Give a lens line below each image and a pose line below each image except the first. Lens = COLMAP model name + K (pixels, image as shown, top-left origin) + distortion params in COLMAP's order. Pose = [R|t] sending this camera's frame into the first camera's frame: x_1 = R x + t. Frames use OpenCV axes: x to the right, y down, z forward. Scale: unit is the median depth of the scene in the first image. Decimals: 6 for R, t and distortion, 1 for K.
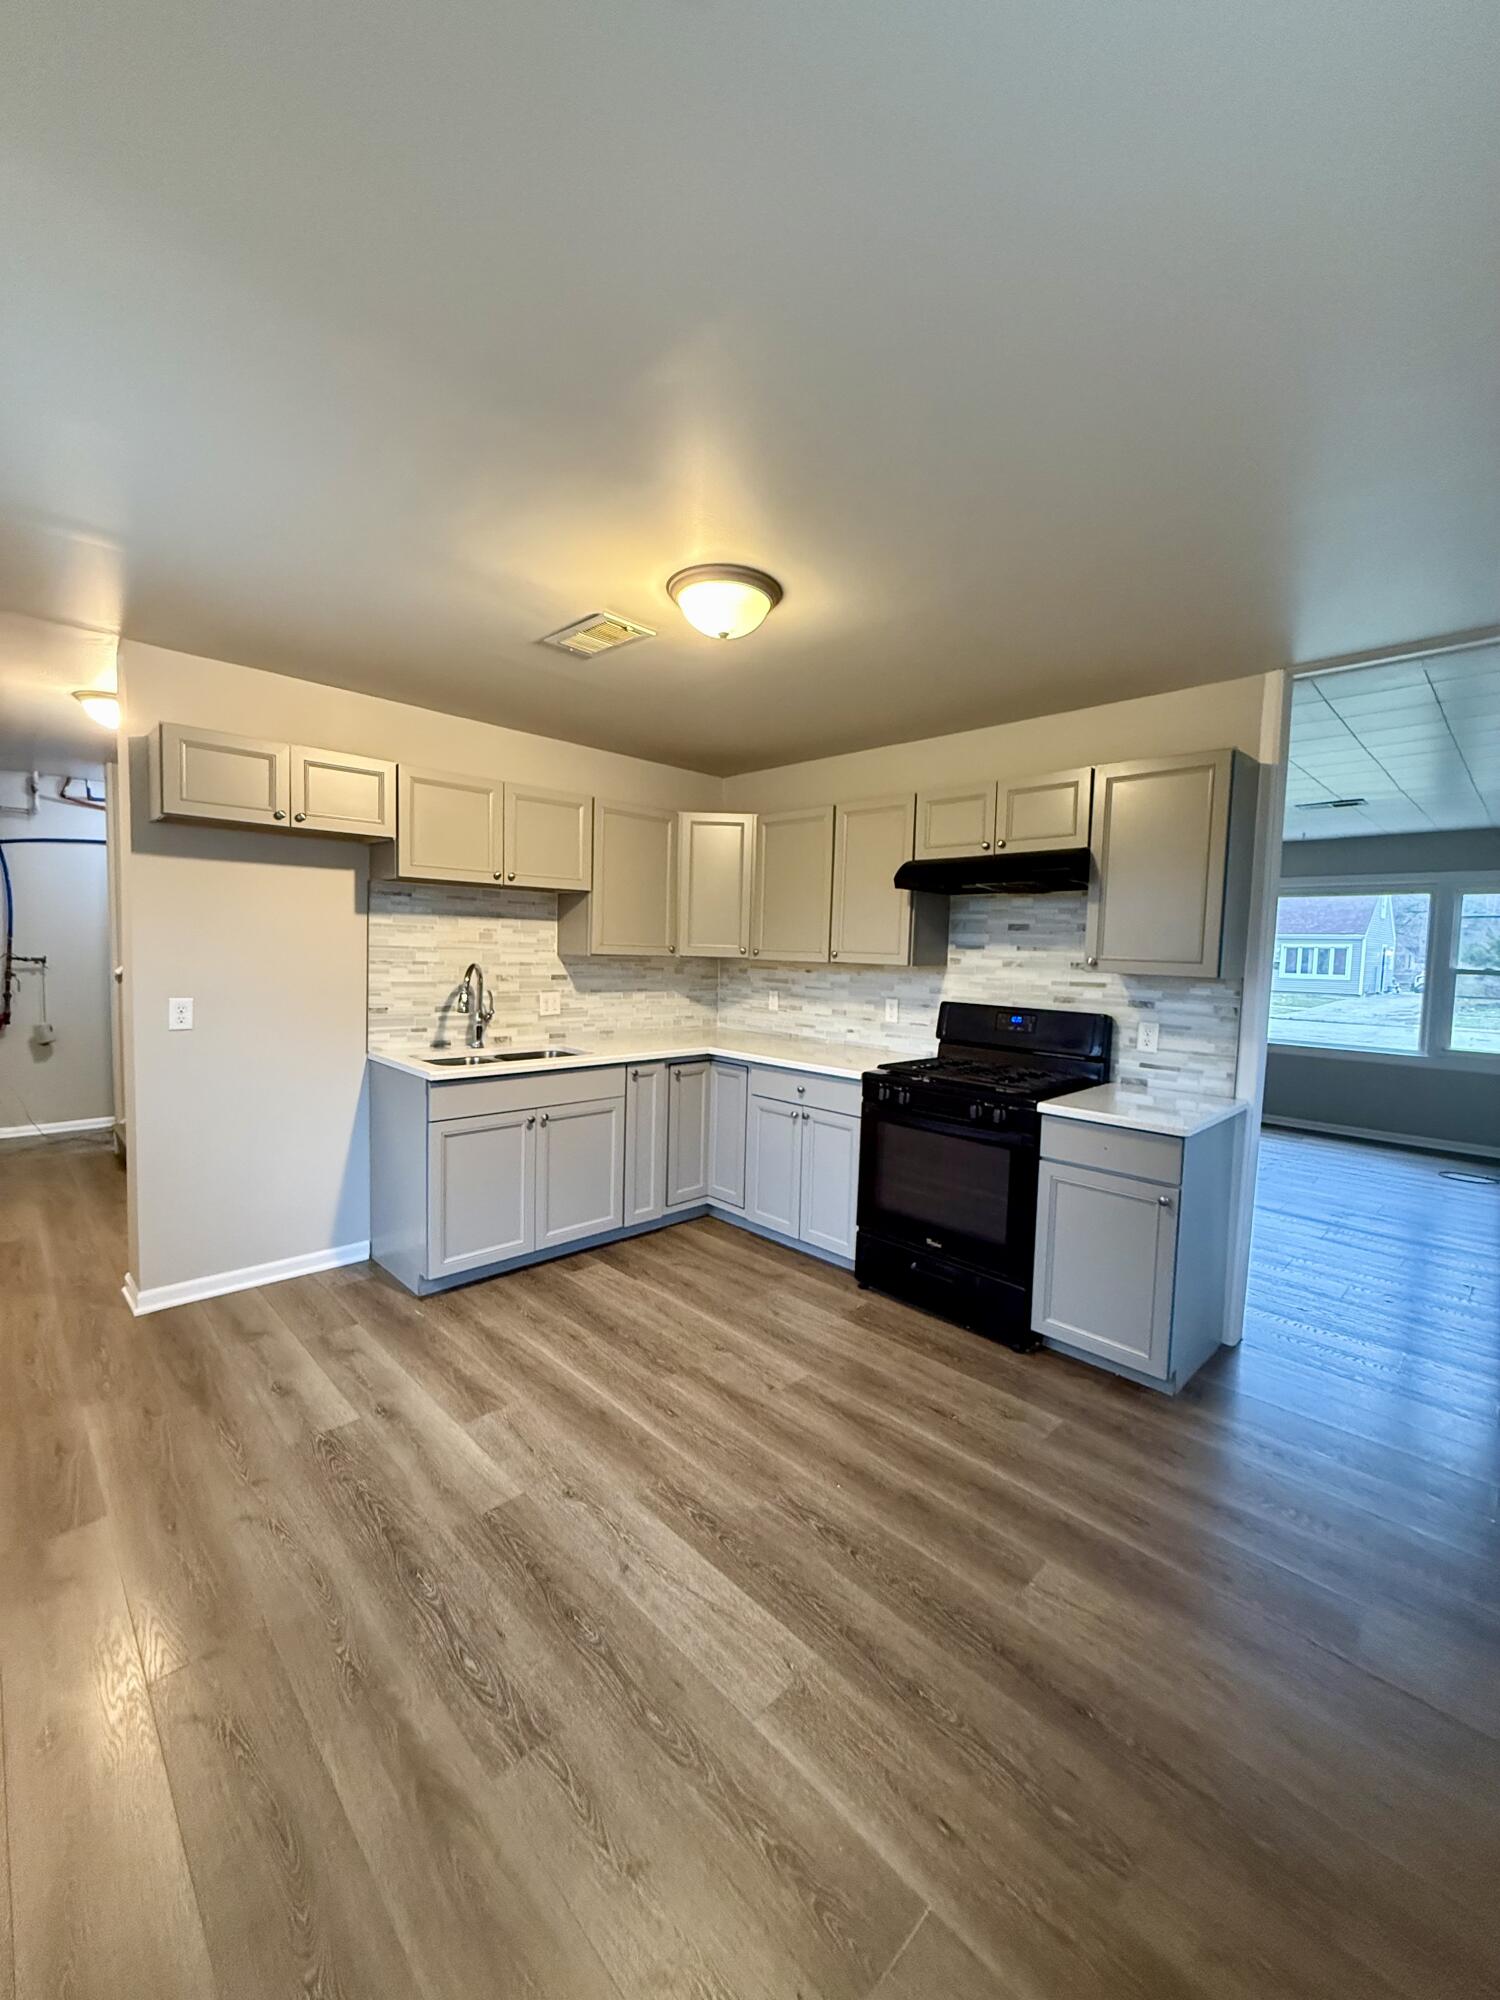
lens RADIAL K [[797.0, 0, 750.0], [0, 797.0, 1000.0], [0, 0, 1]] dist [-0.002837, 0.000106]
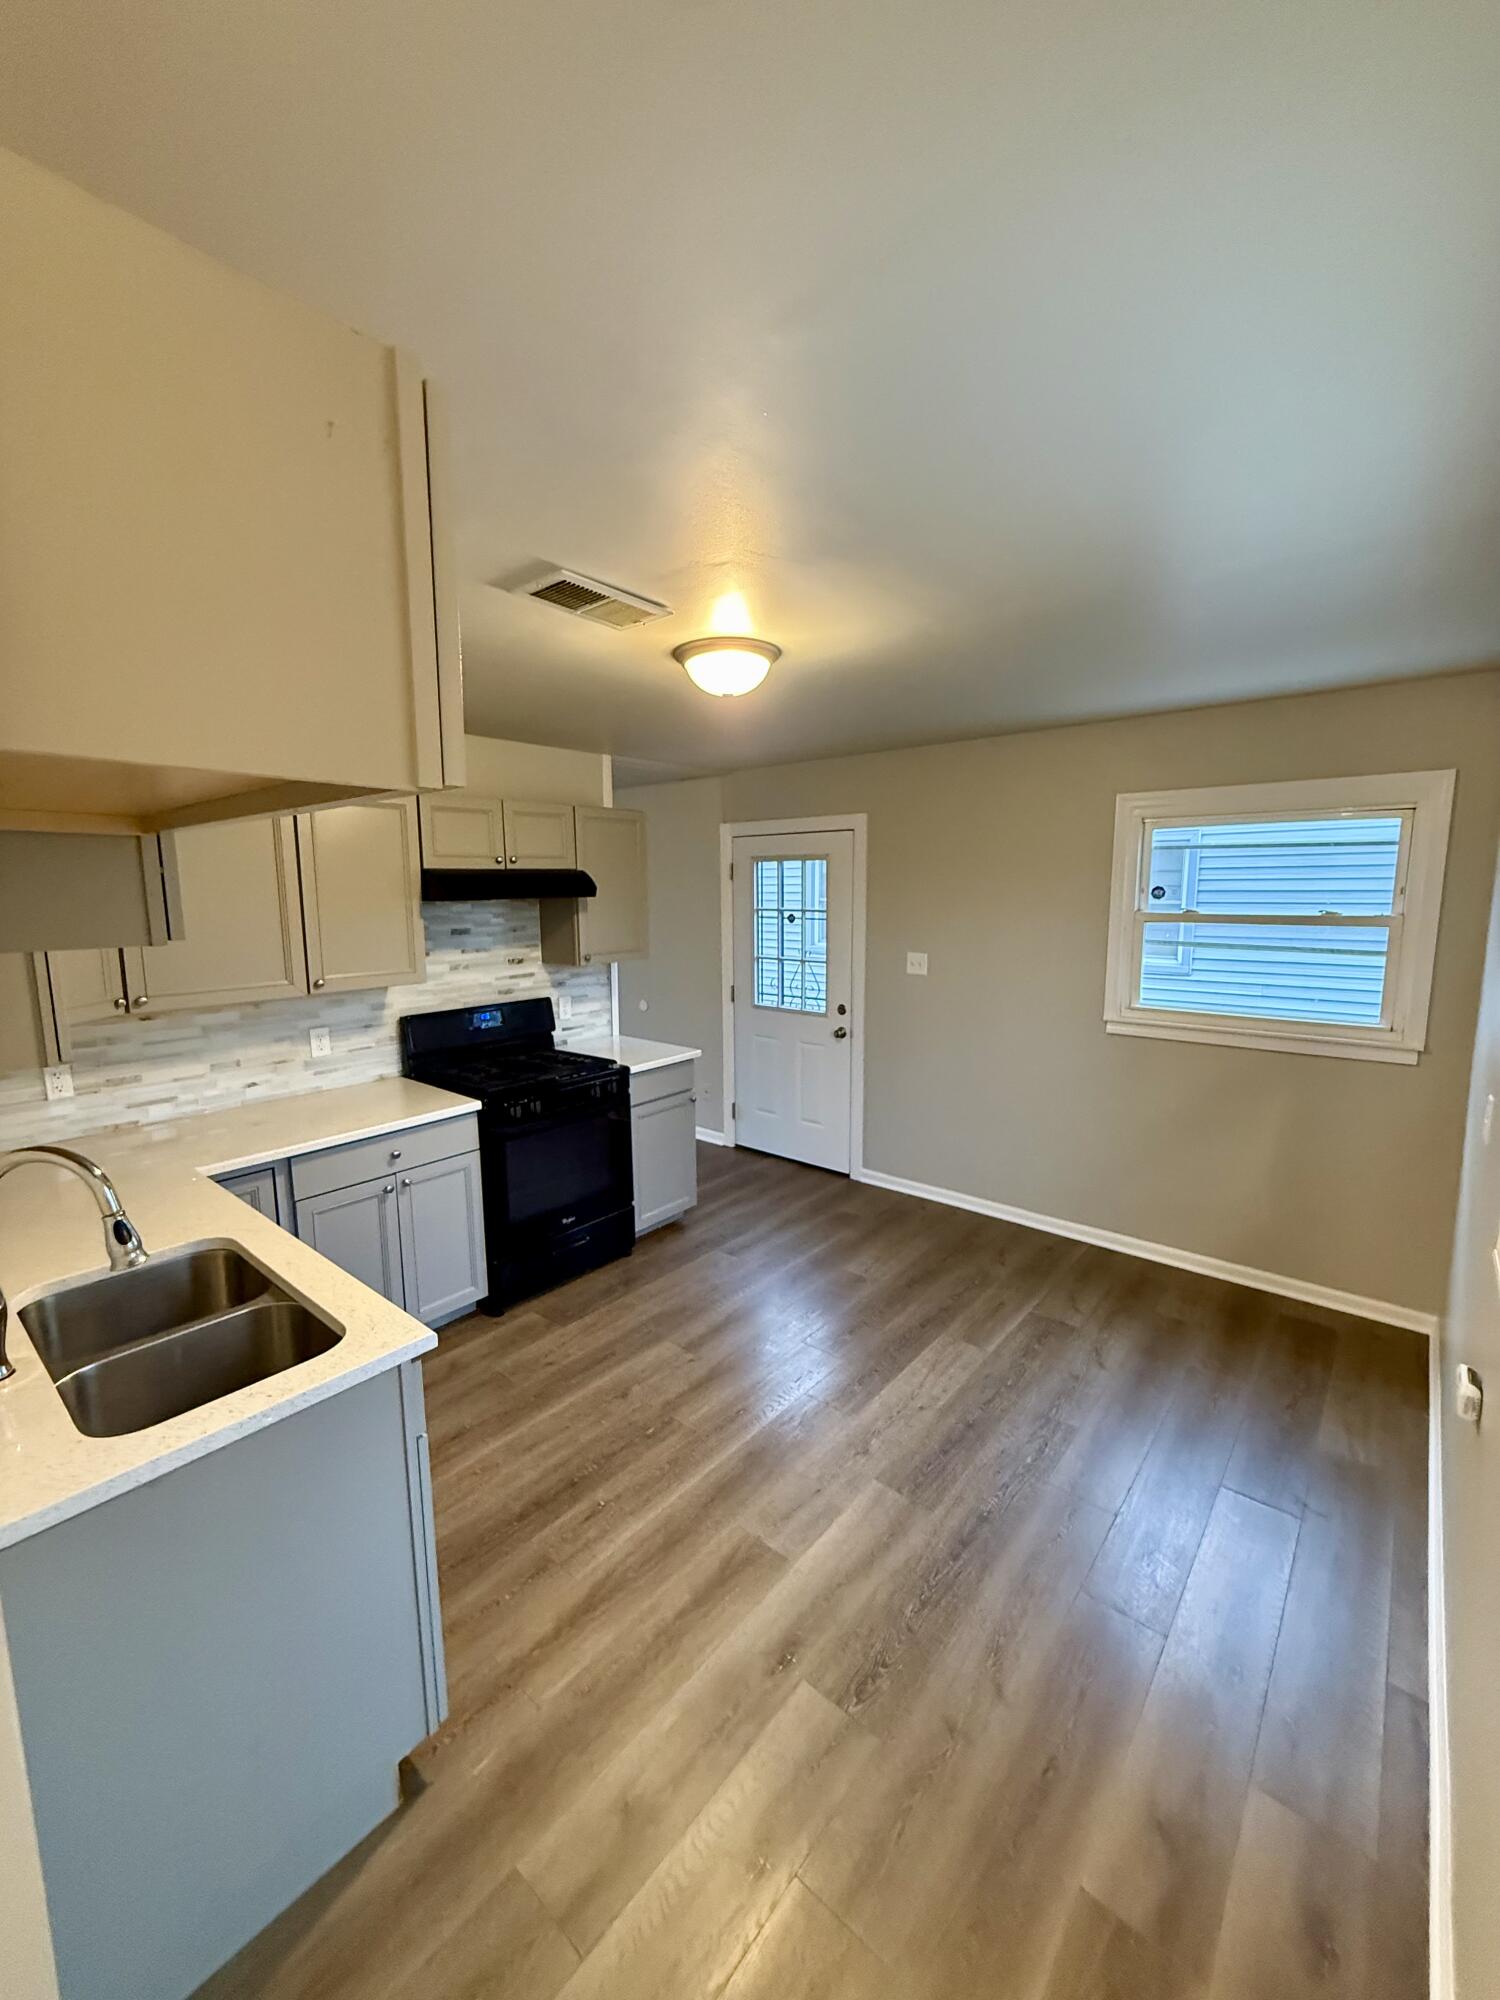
lens RADIAL K [[797.0, 0, 750.0], [0, 797.0, 1000.0], [0, 0, 1]] dist [-0.002837, 0.000106]
pose [[-0.096159, -0.167646, 0.981146, -0.763026], [0.074938, 0.981697, 0.175085, -0.161091], [-0.992541, 0.090361, -0.081836, 0.724888]]
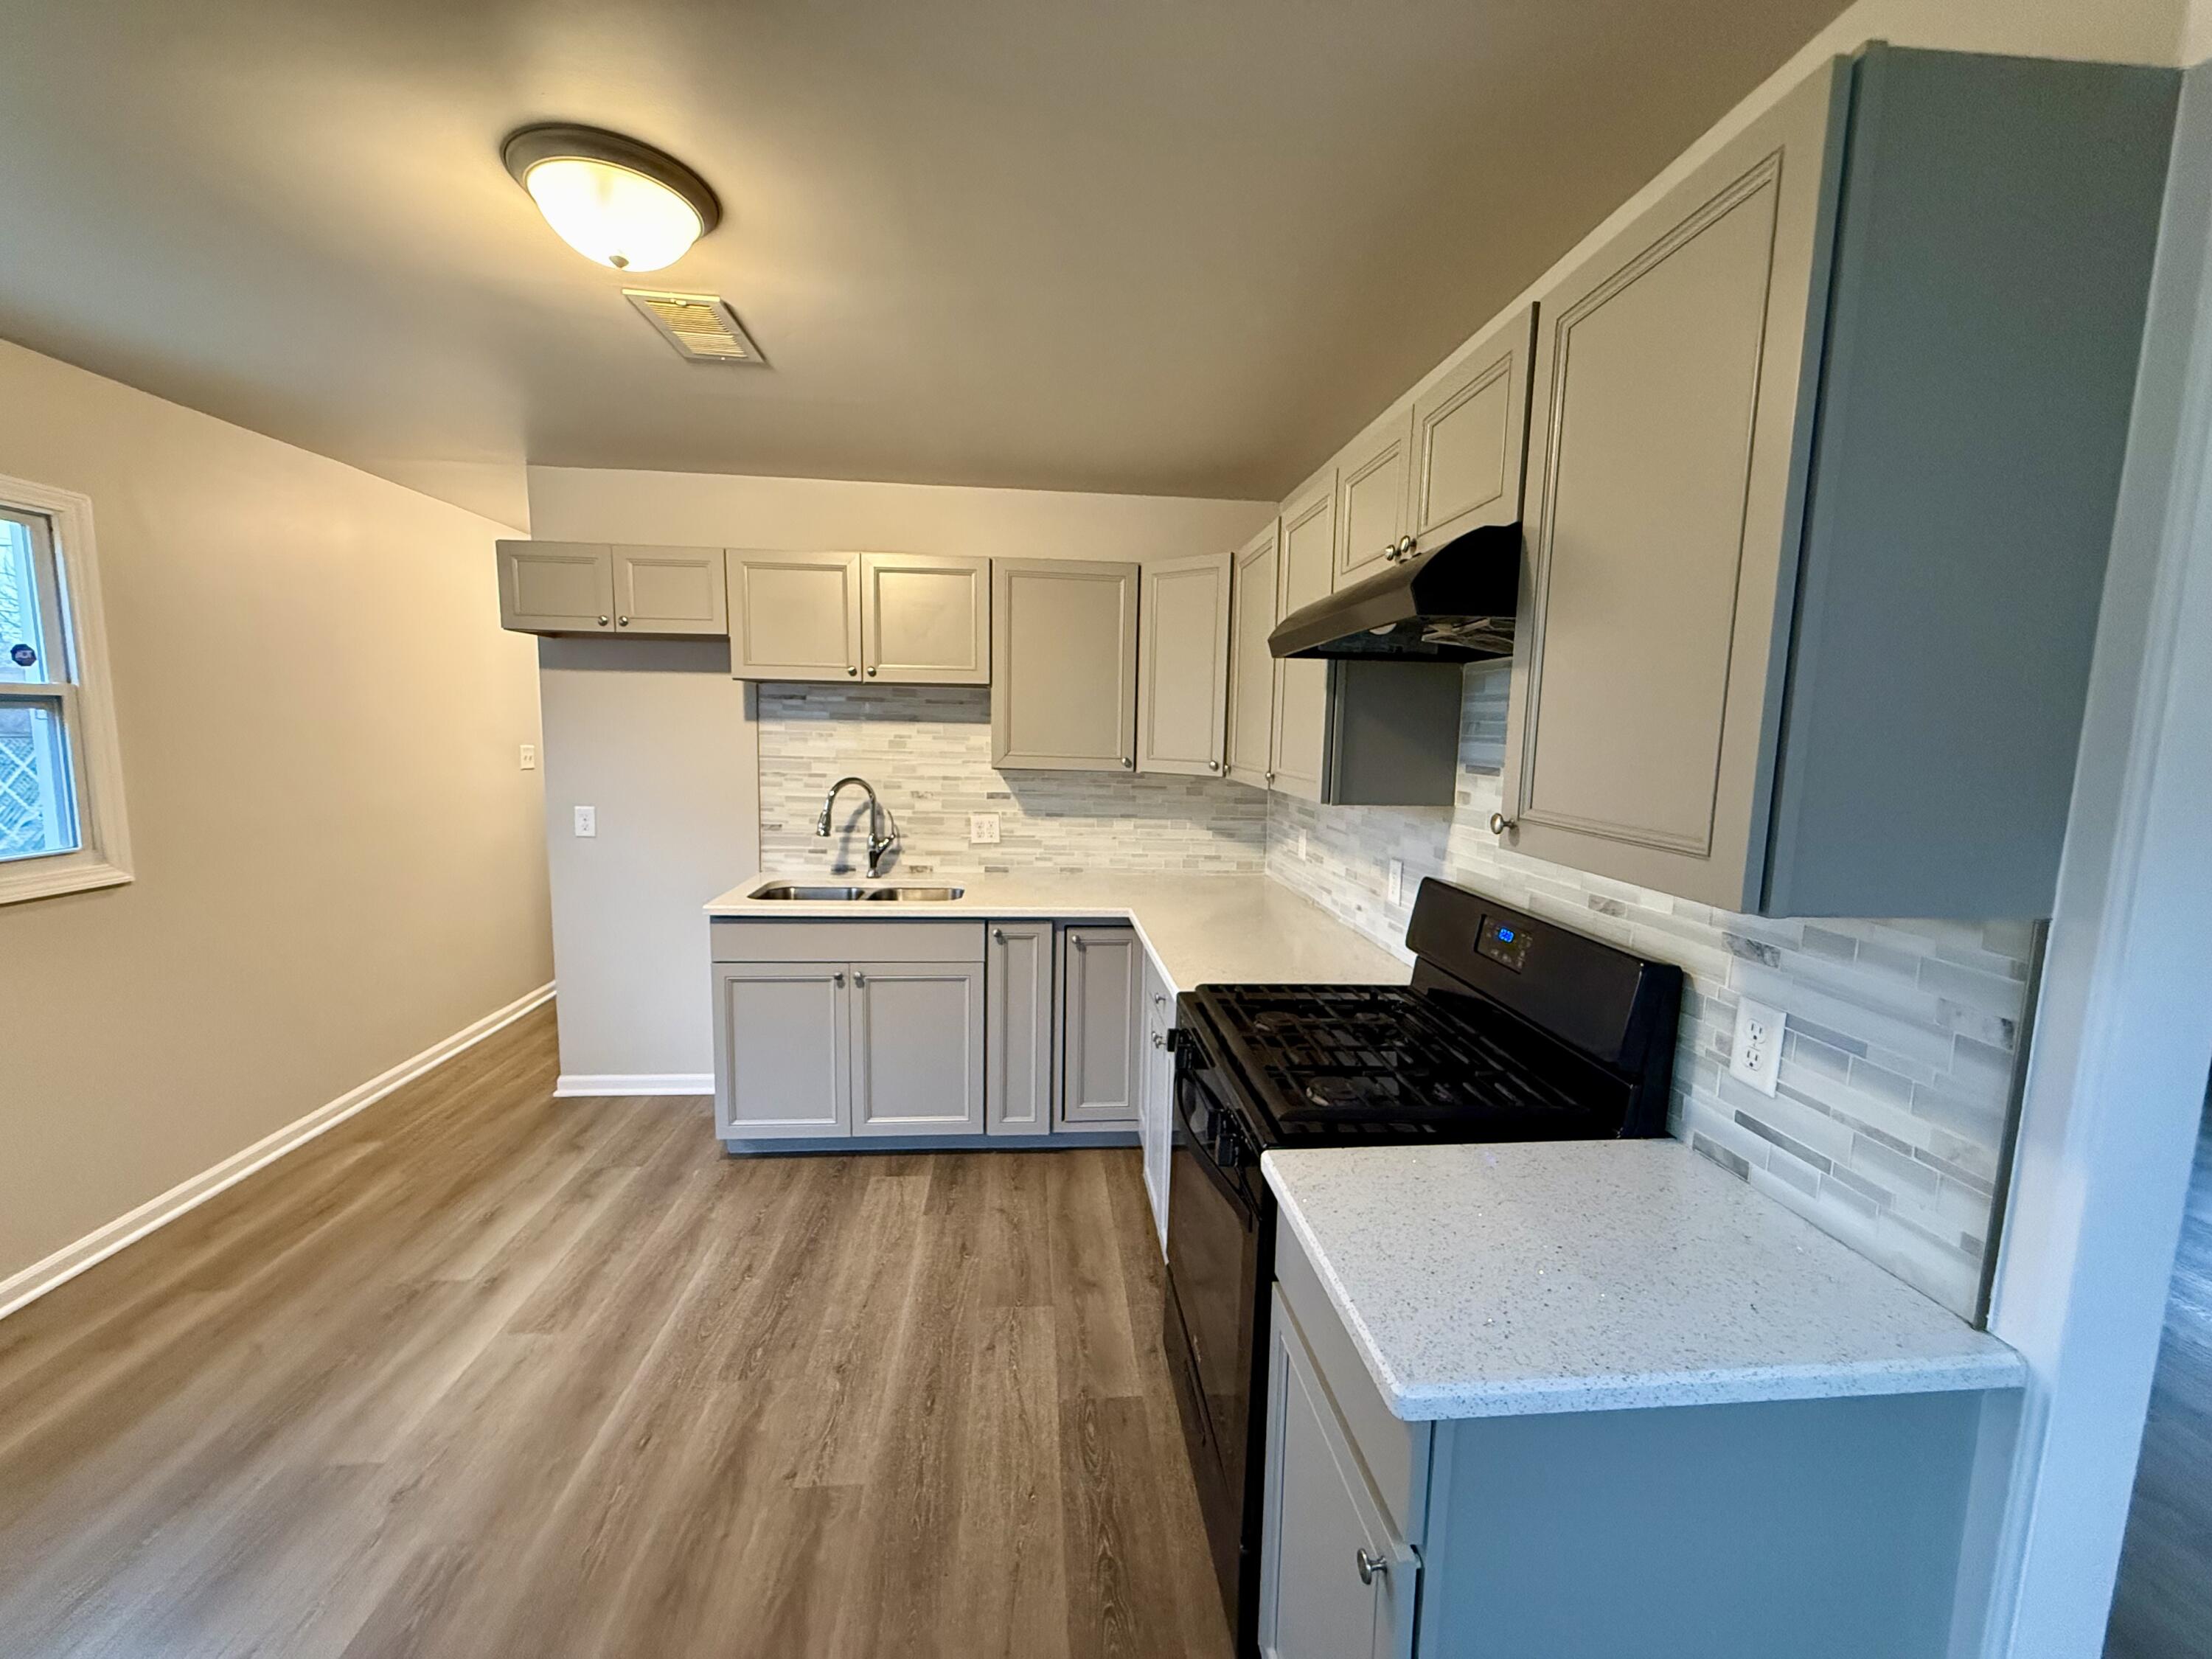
lens RADIAL K [[881.5, 0, 1106.0], [0, 881.5, 829.5], [0, 0, 1]] dist [-0.002837, 0.000106]
pose [[0.773292, 0.063881, -0.630824, 0.467801], [-0.044113, 0.997921, 0.046980, -0.048879], [0.632514, -0.008502, 0.774502, 0.470035]]
